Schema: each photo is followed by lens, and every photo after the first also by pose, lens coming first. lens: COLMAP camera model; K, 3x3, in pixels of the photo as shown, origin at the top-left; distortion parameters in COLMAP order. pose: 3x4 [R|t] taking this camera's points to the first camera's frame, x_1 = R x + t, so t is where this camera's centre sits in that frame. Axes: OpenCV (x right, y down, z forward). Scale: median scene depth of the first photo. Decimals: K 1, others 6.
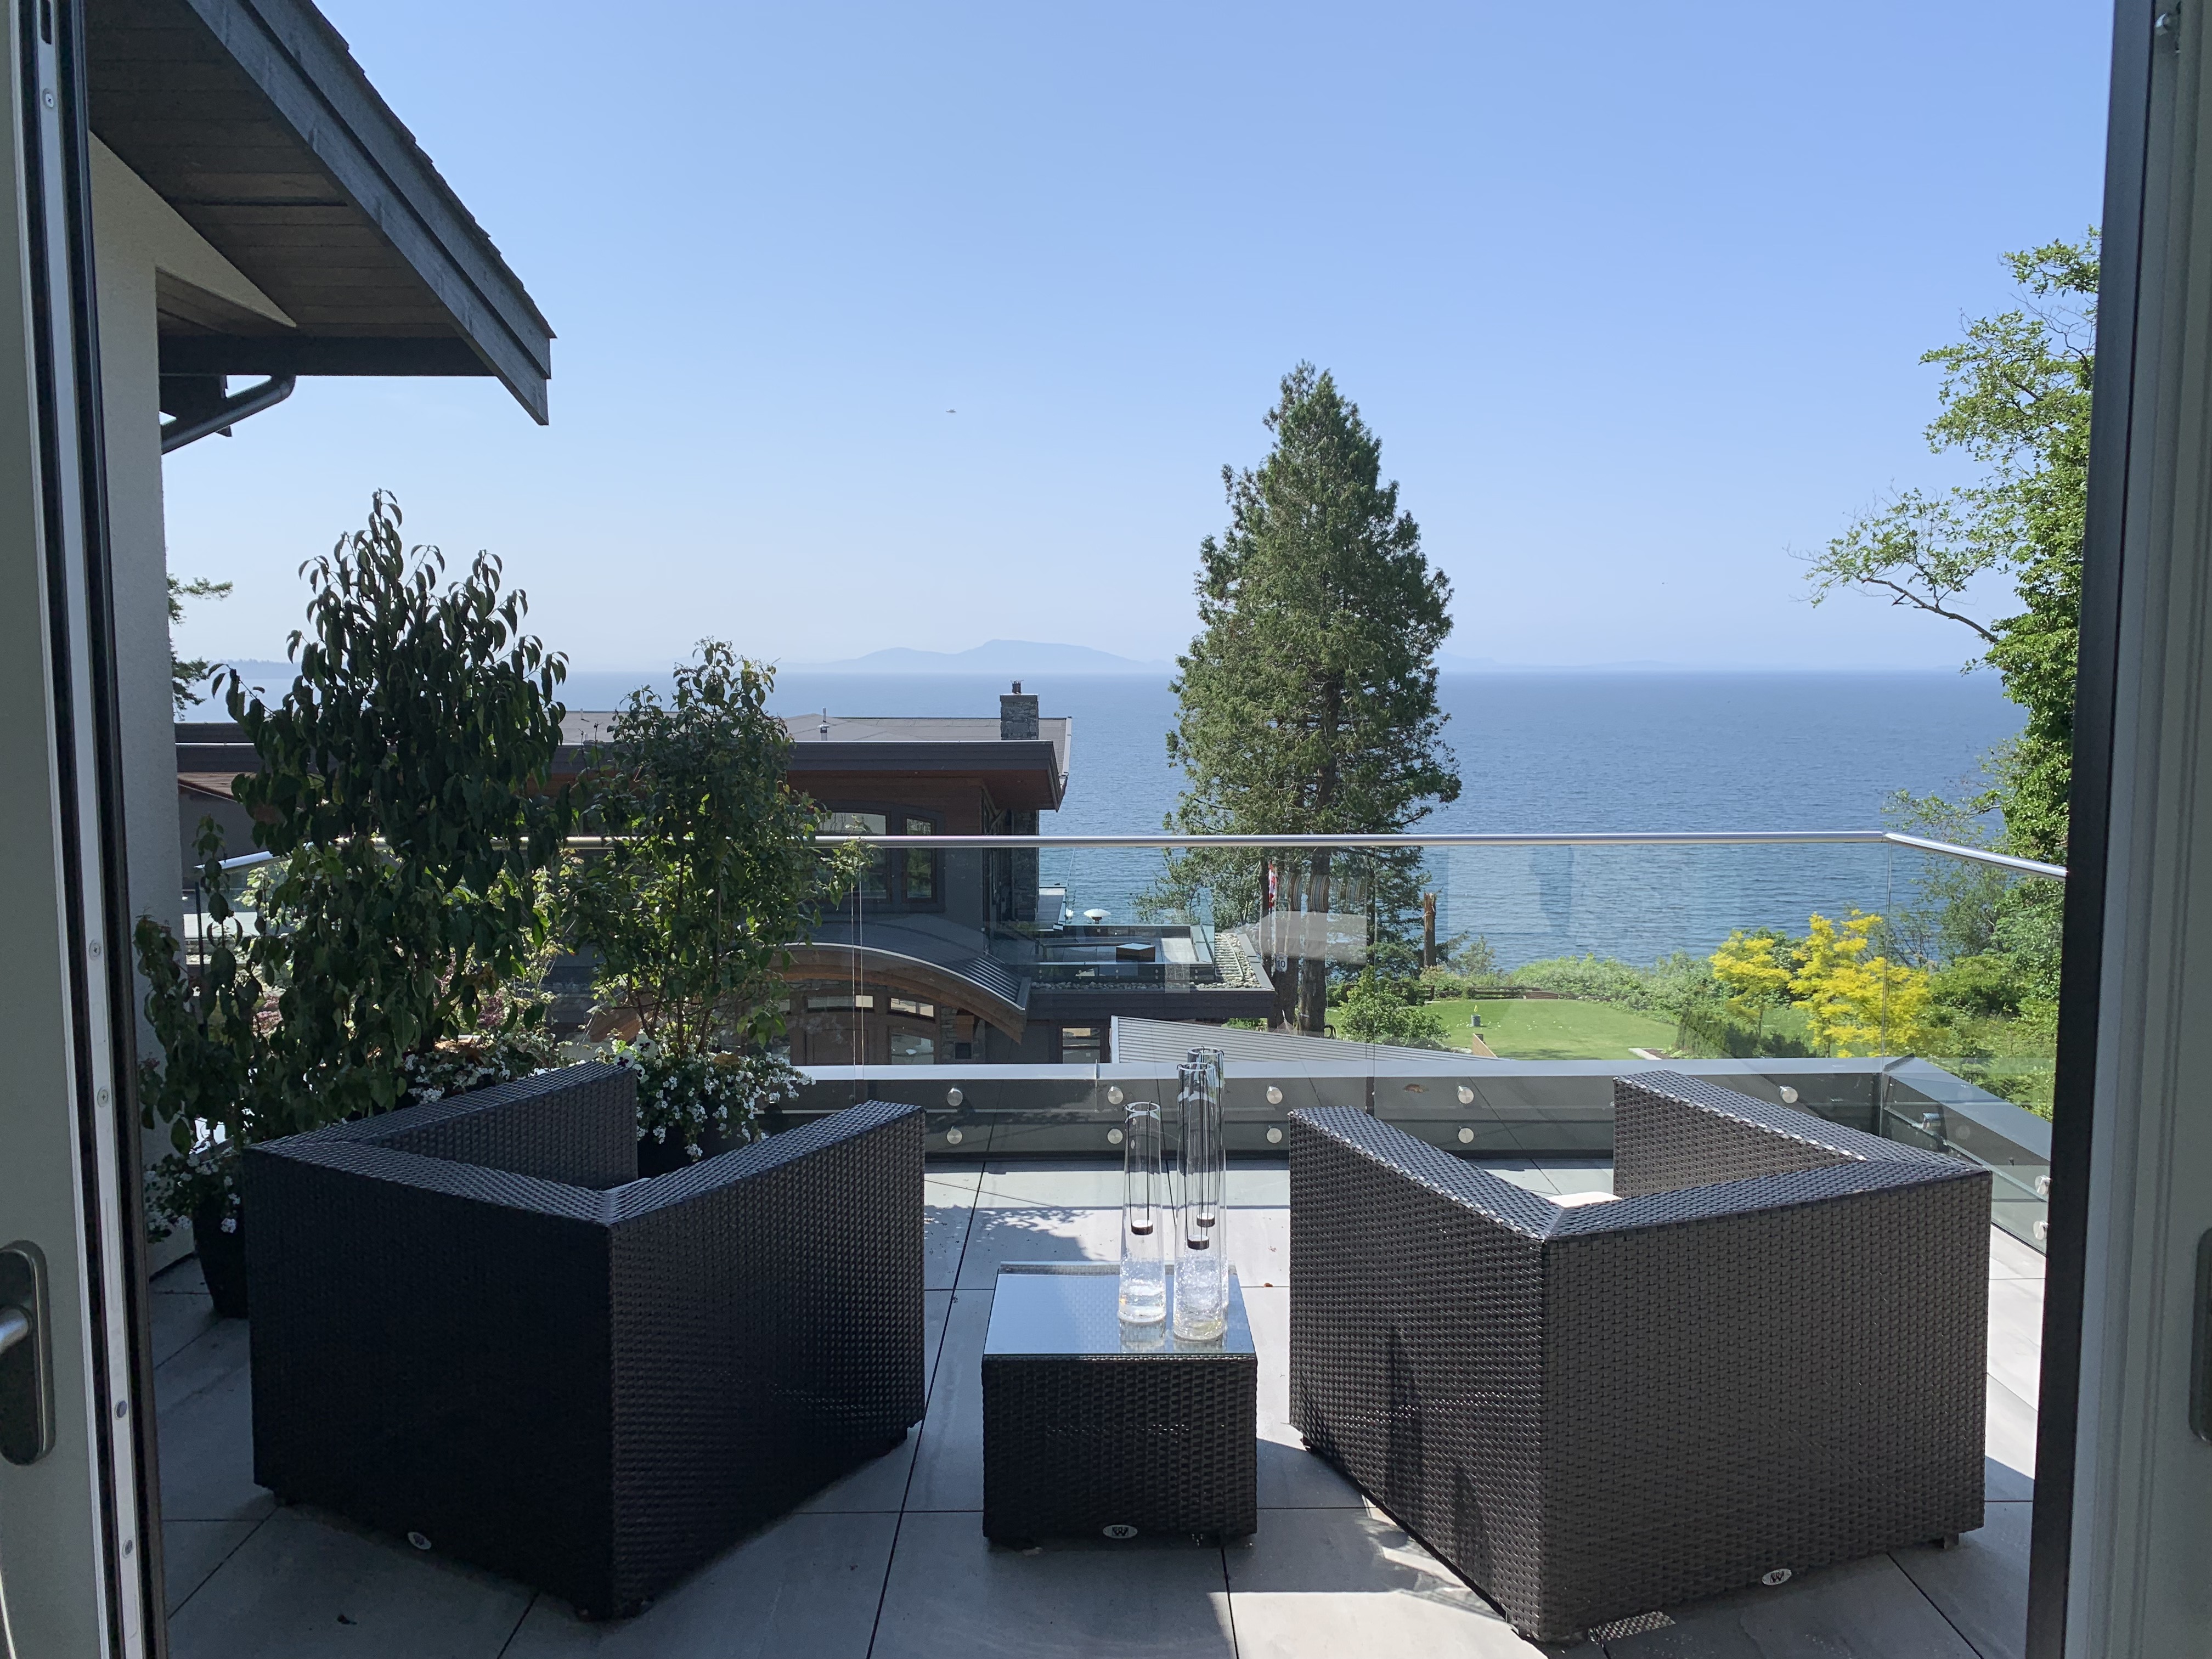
lens RADIAL K [[1697.5, 0, 1119.4], [0, 1697.5, 819.2], [0, 0, 1]] dist [0.026656, -0.031524]
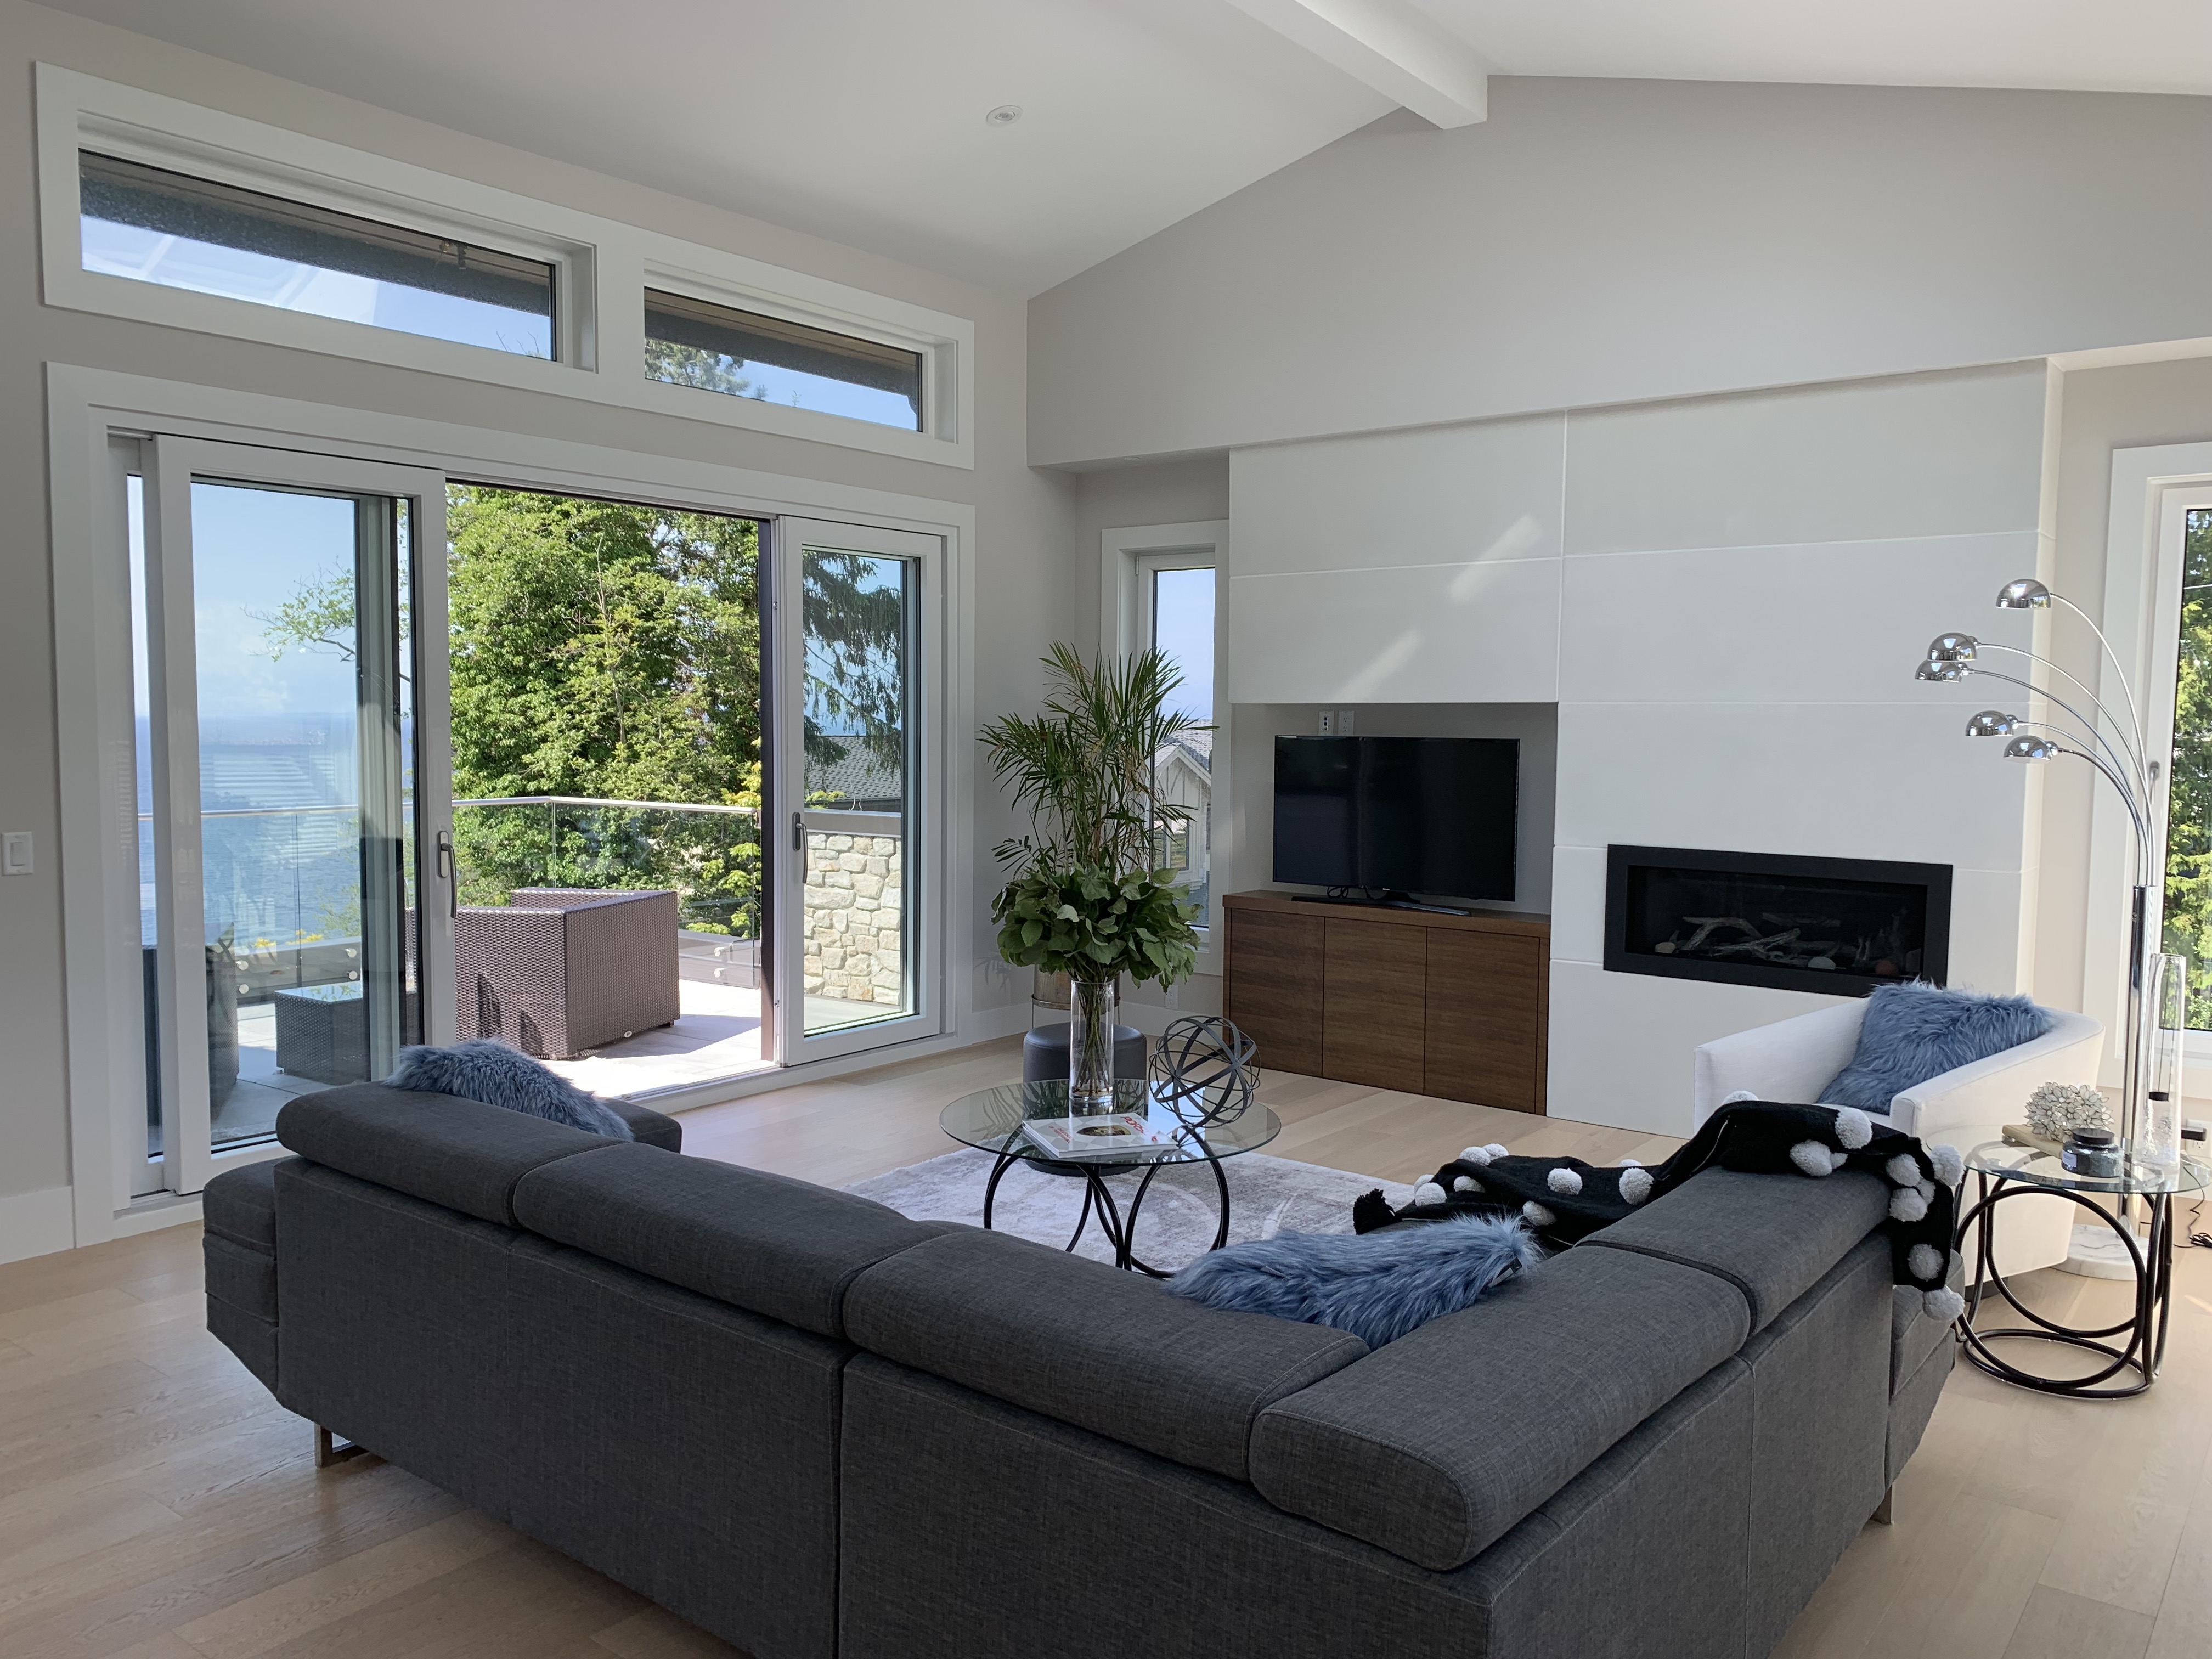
lens RADIAL K [[1697.5, 0, 1109.9], [0, 1697.5, 841.4], [0, 0, 1]] dist [0.026656, -0.031524]
pose [[0.624550, -0.053831, 0.779128, -0.746076], [0.064238, 0.997782, 0.017445, 0.068735], [-0.778339, 0.039154, 0.626622, -0.814348]]
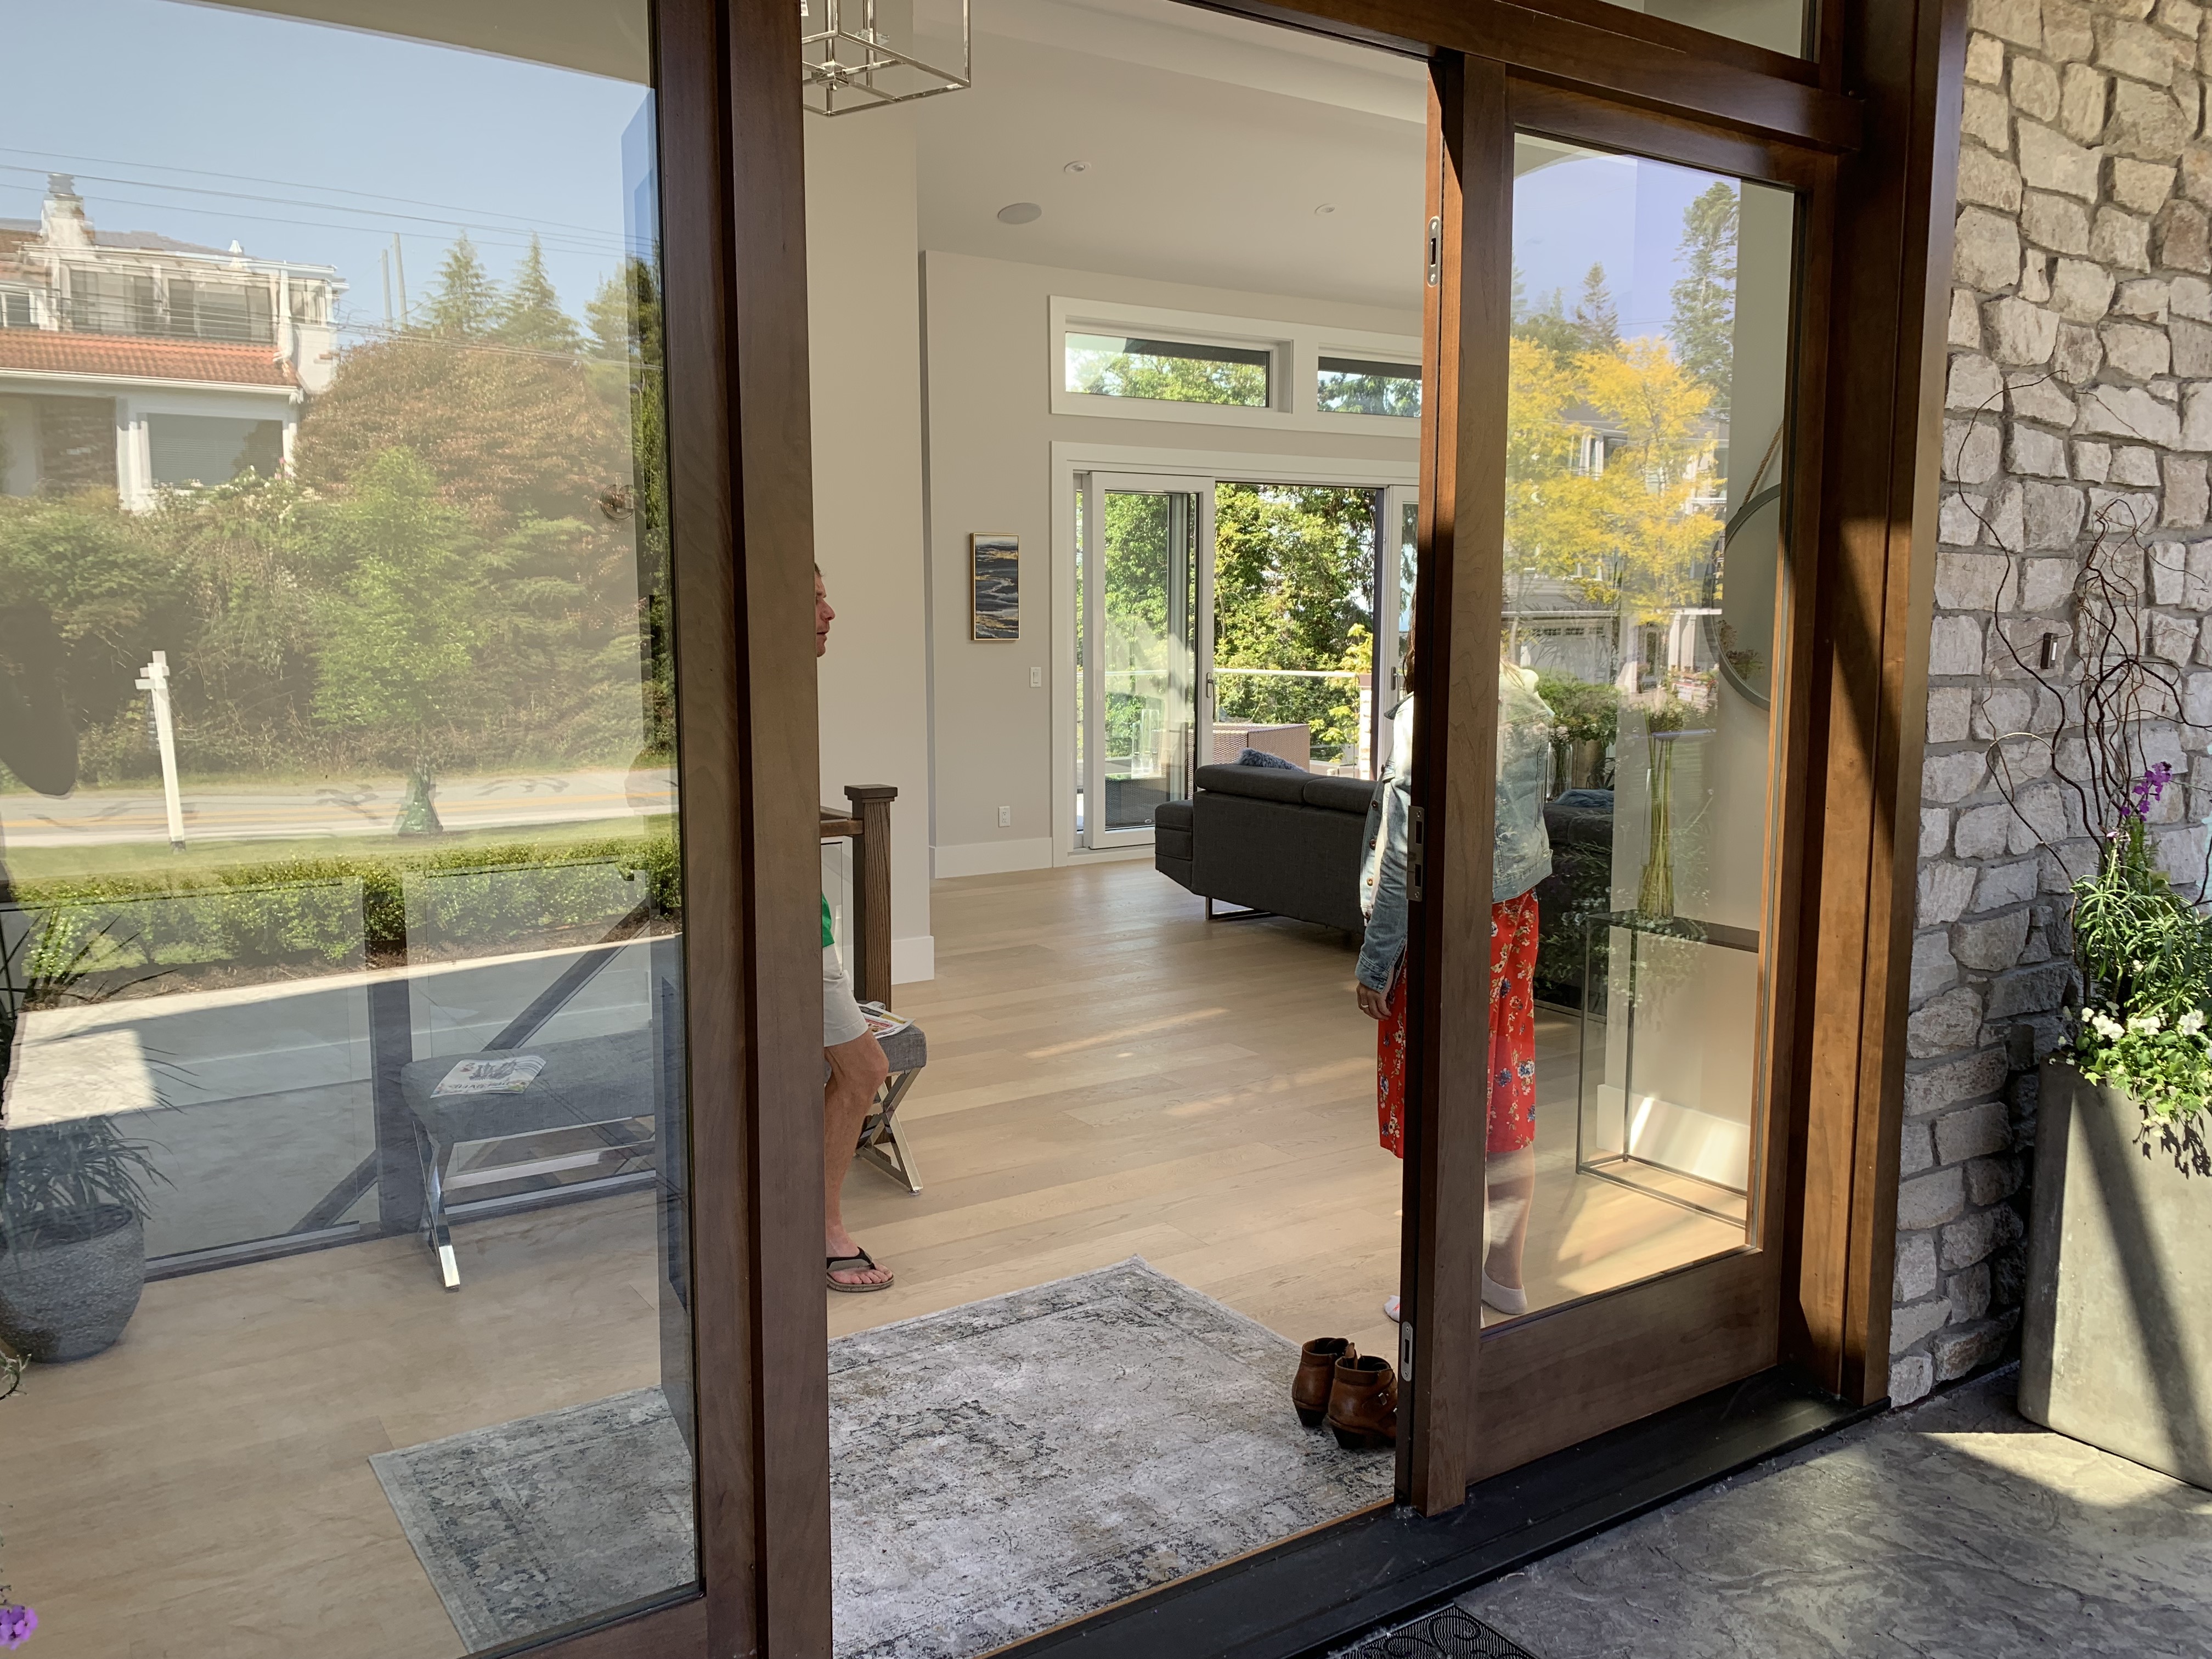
lens RADIAL K [[1697.5, 0, 1096.5], [0, 1697.5, 840.0], [0, 0, 1]] dist [0.026656, -0.031524]
pose [[0.845226, -0.078389, 0.528628, -1.377624], [0.058625, 0.996814, 0.054079, 0.137948], [-0.531183, -0.014718, 0.847129, -1.462350]]
